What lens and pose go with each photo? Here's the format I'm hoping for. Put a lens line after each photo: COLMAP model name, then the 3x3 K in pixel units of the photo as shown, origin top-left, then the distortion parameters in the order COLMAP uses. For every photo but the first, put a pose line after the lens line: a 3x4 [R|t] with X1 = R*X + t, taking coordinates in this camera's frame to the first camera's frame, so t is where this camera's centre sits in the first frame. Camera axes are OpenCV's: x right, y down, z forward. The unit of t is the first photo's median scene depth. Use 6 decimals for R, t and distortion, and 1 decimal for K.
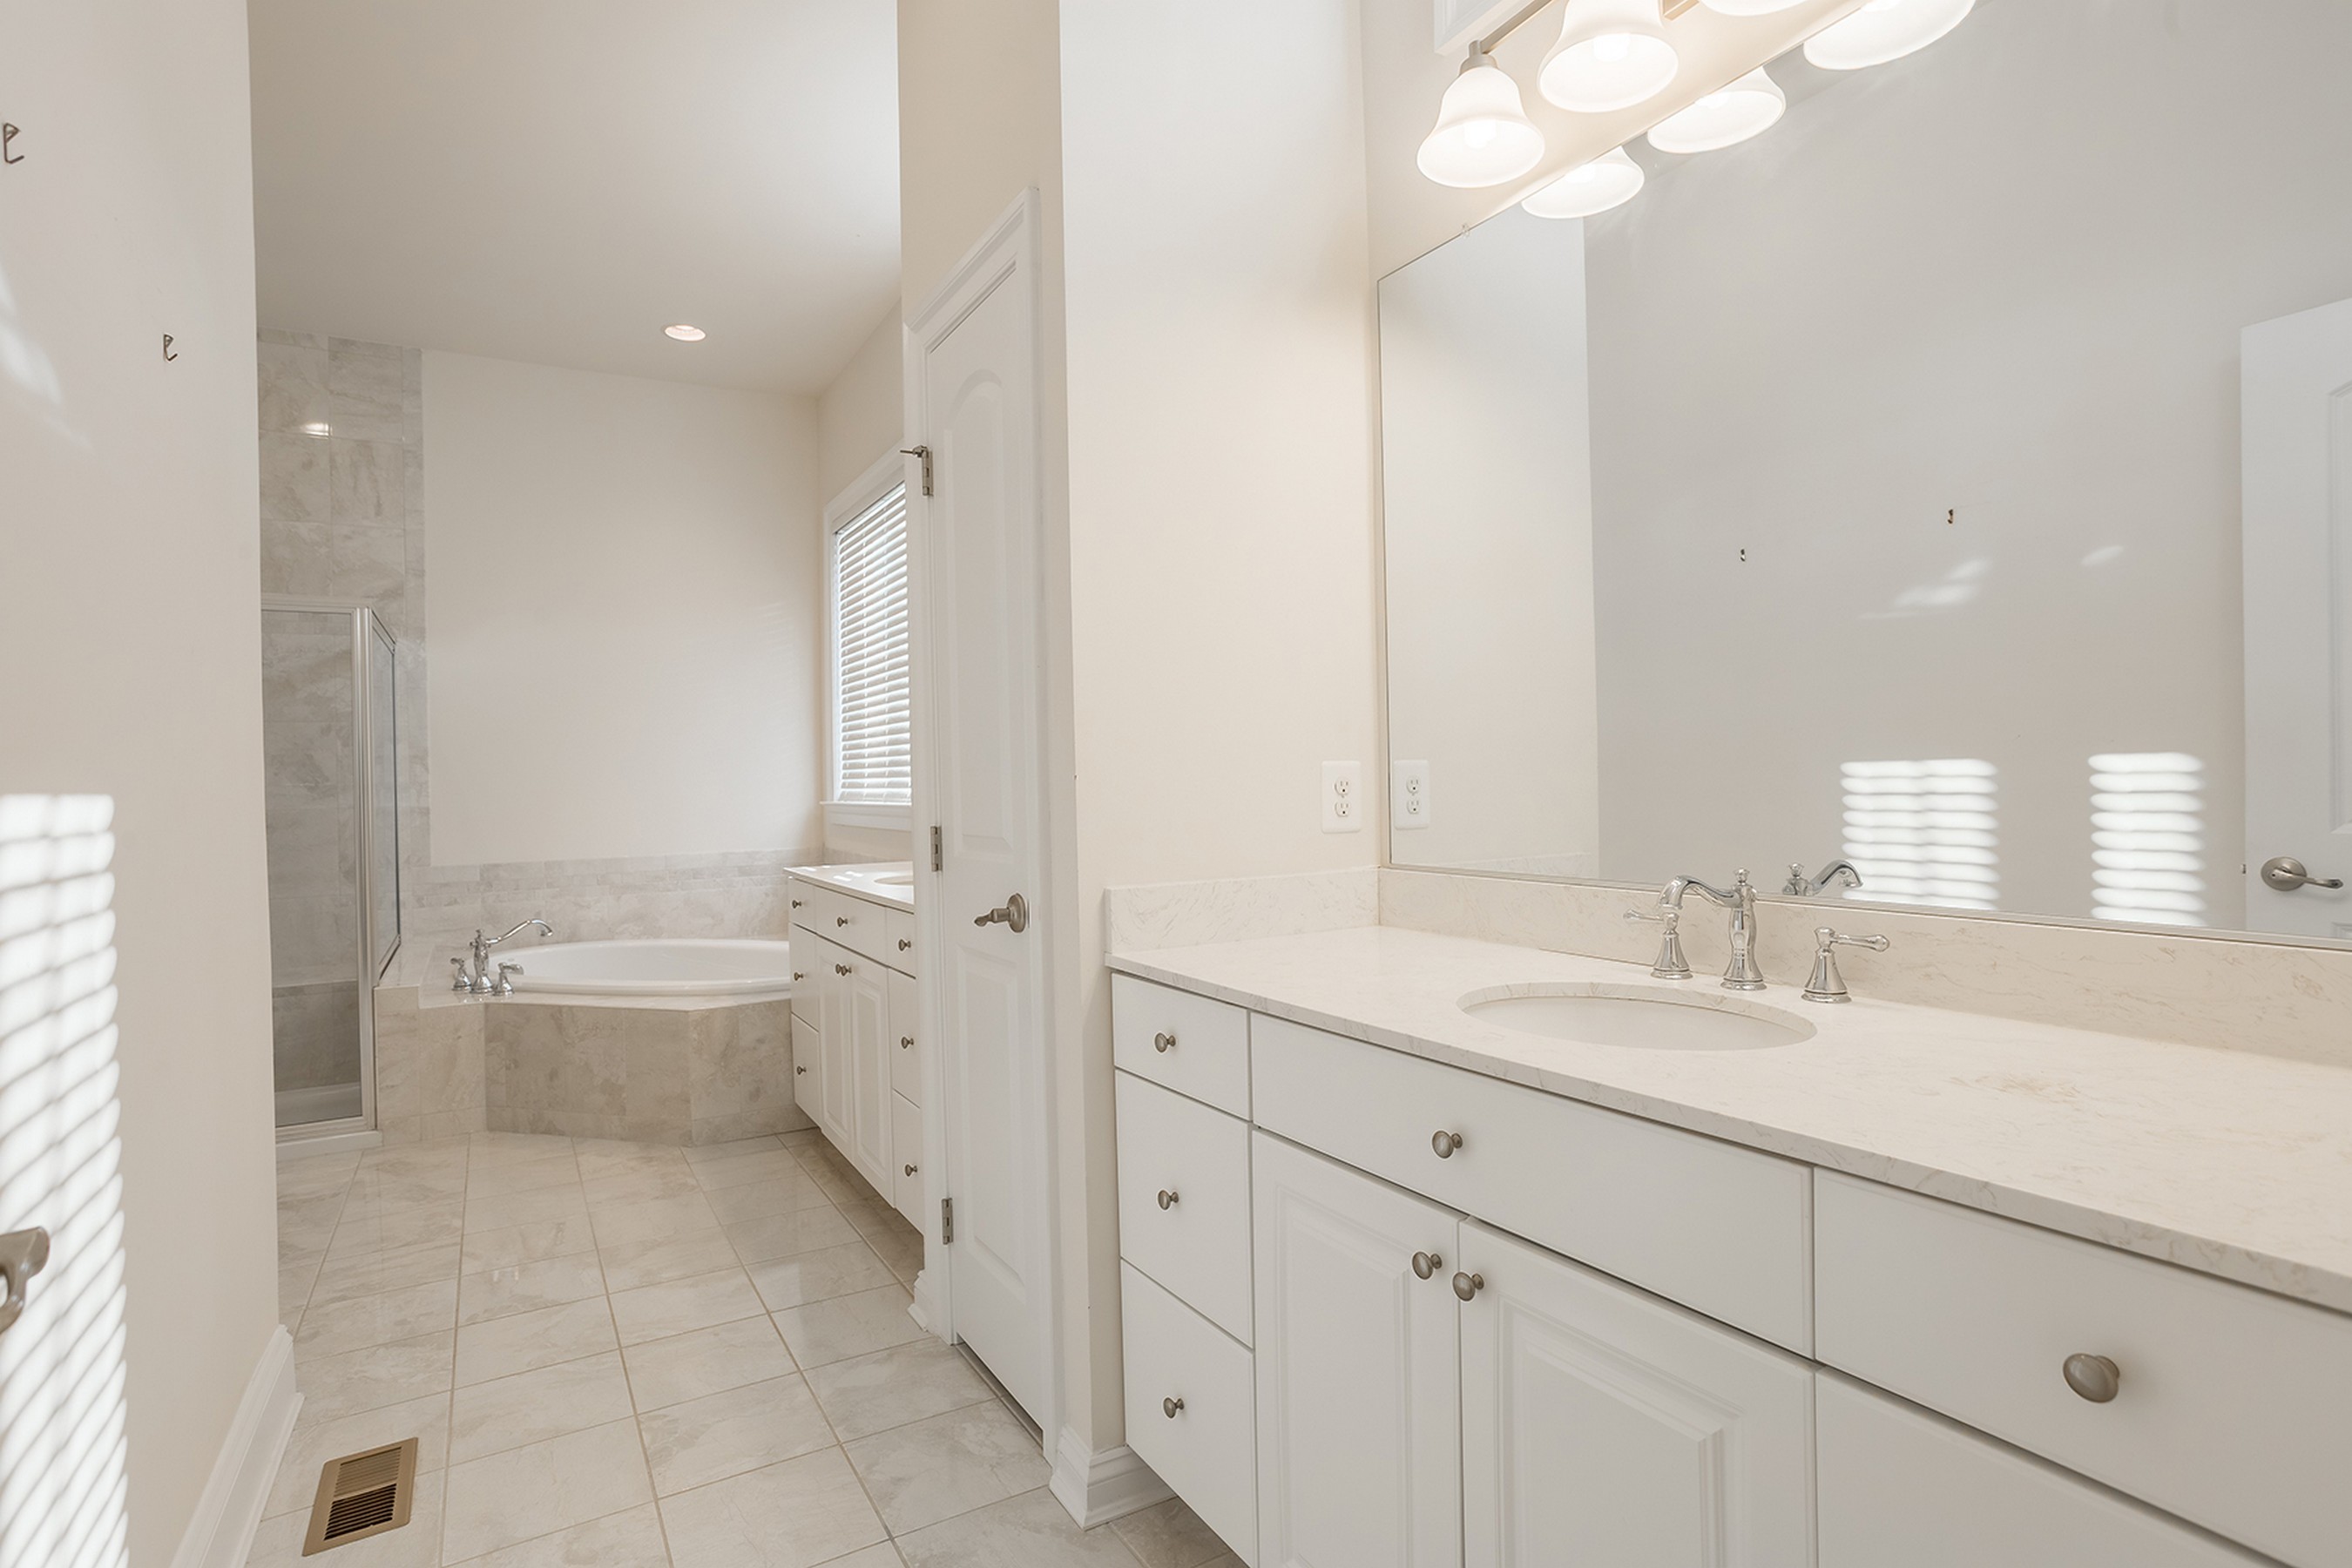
lens RADIAL K [[1213.7, 0, 1168.7], [0, 1213.7, 779.3], [0, 0, 1]] dist [-0.034965, 0.004819]
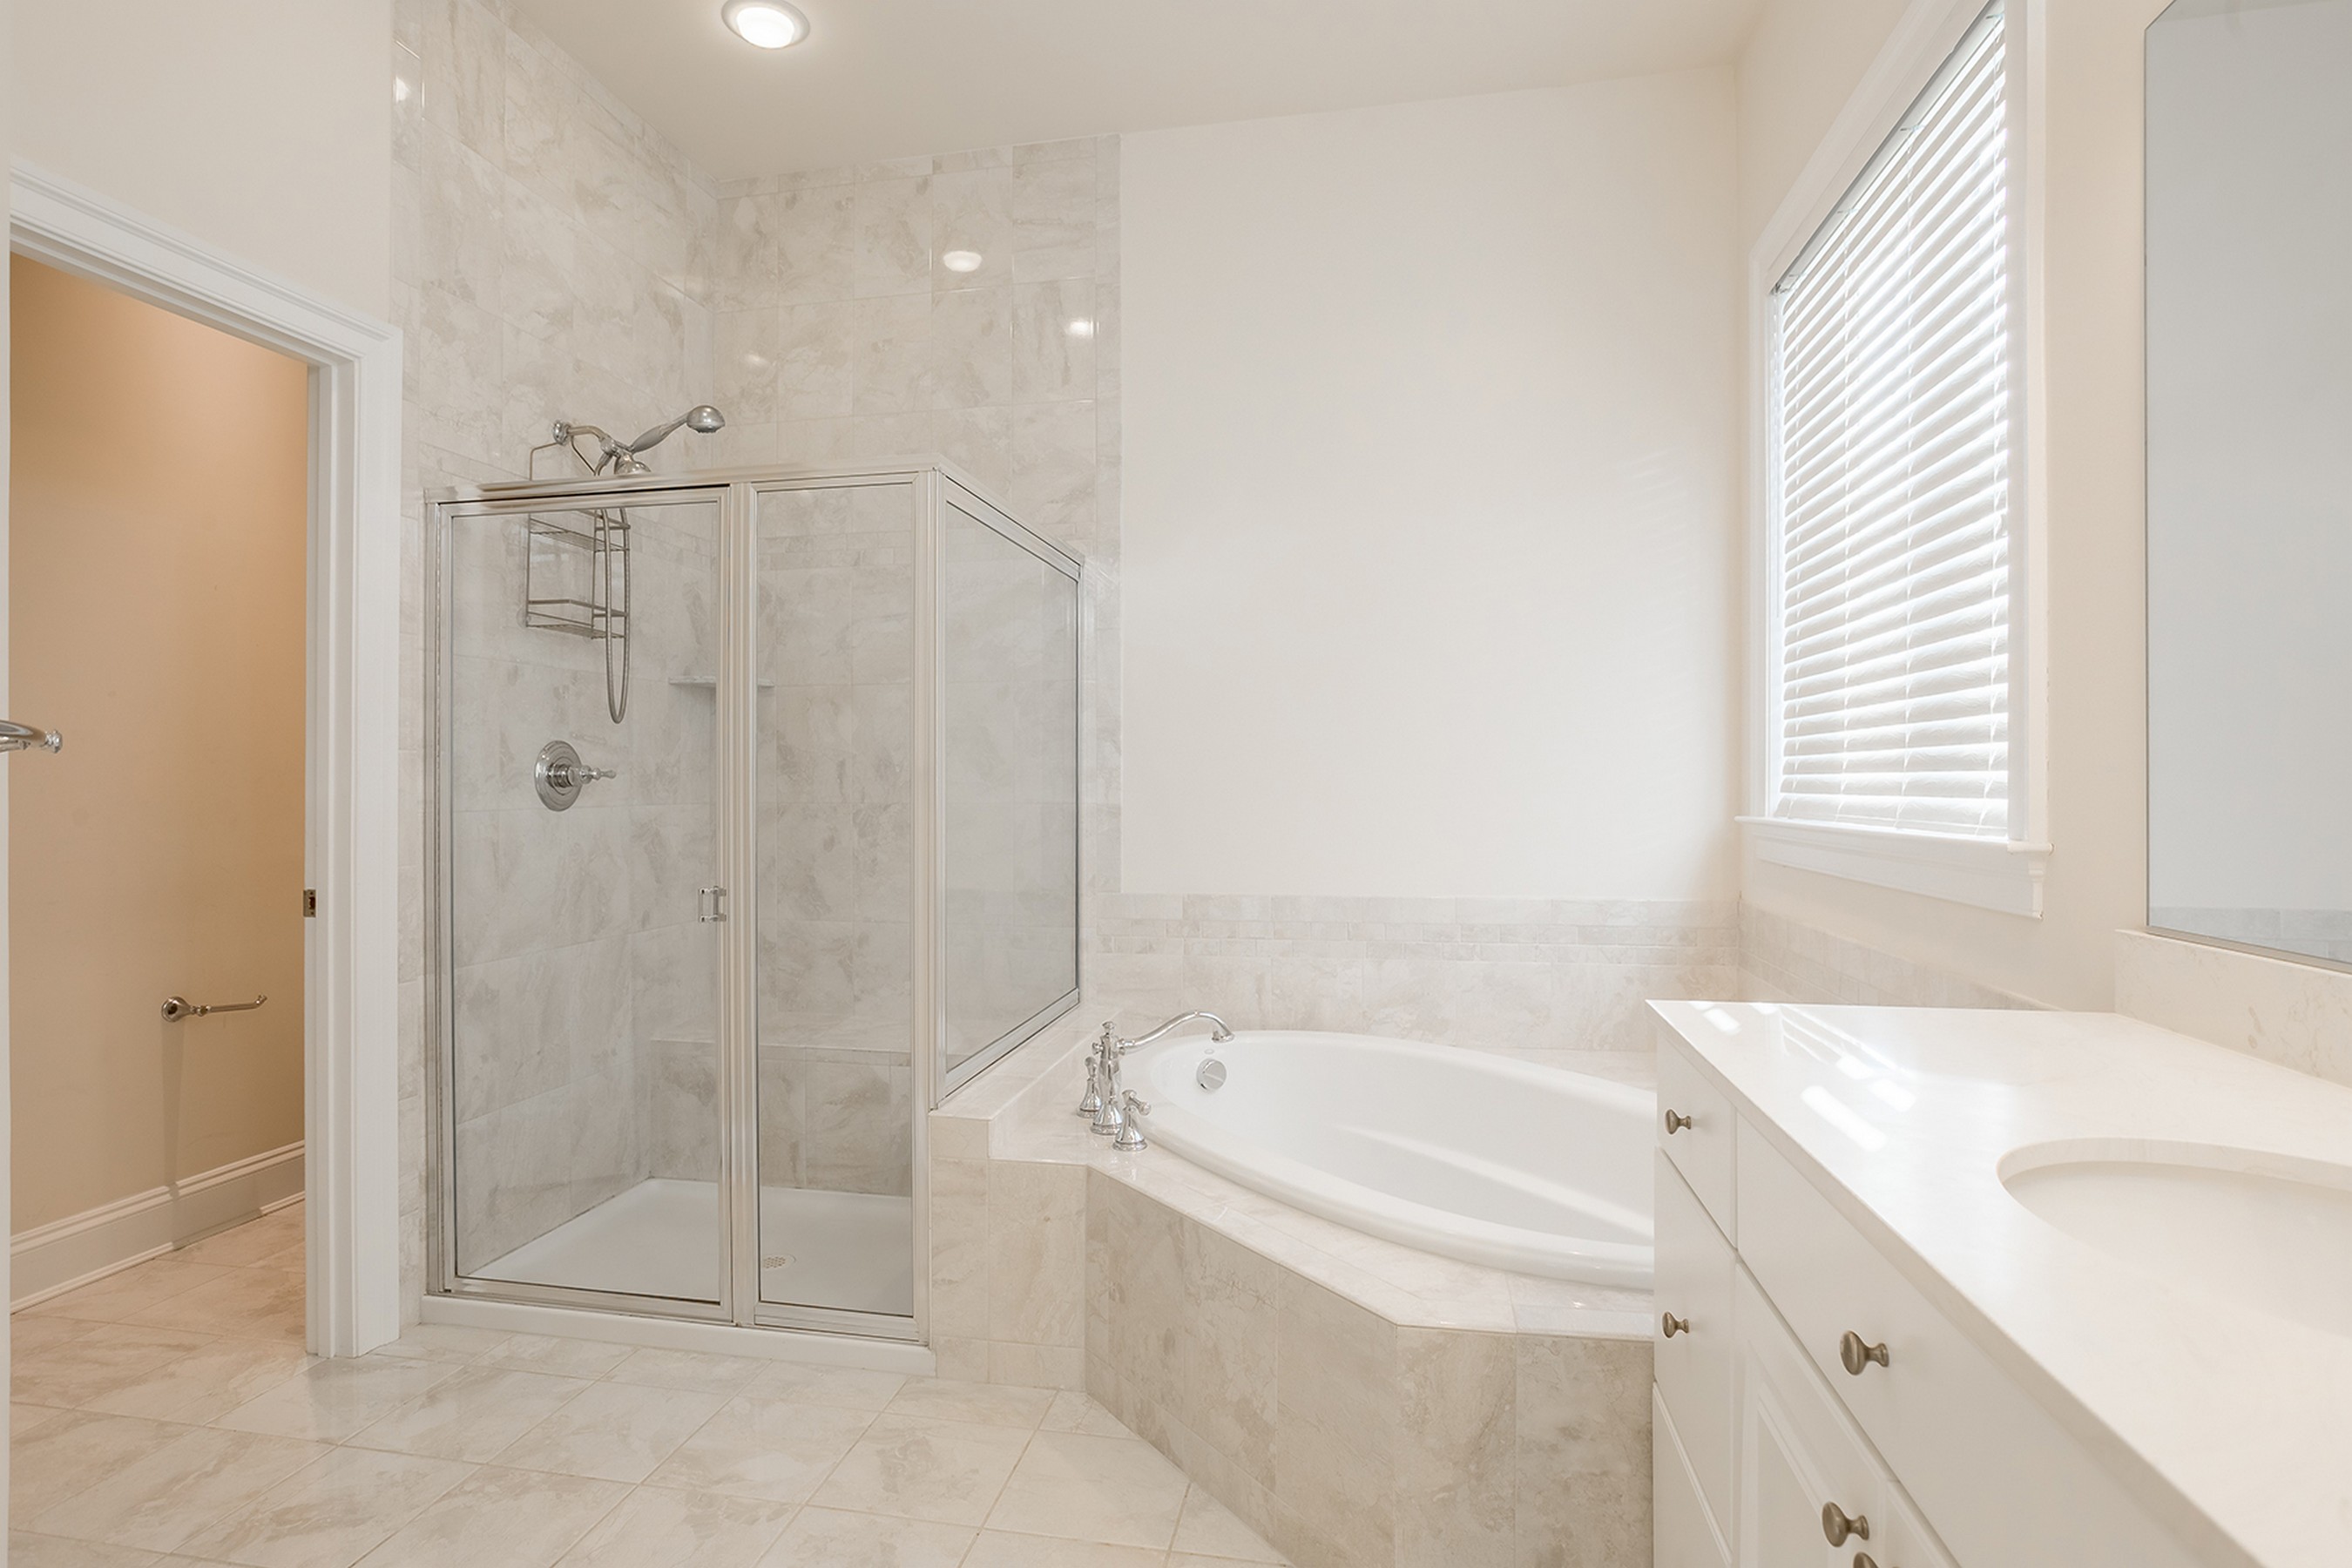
lens RADIAL K [[1213.7, 0, 1157.3], [0, 1213.7, 785.0], [0, 0, 1]] dist [-0.034965, 0.004819]
pose [[0.752733, 0.021478, -0.657976, -0.152250], [-0.016890, 0.999769, 0.013313, 0.002380], [0.658110, 0.001093, 0.752921, 0.502598]]
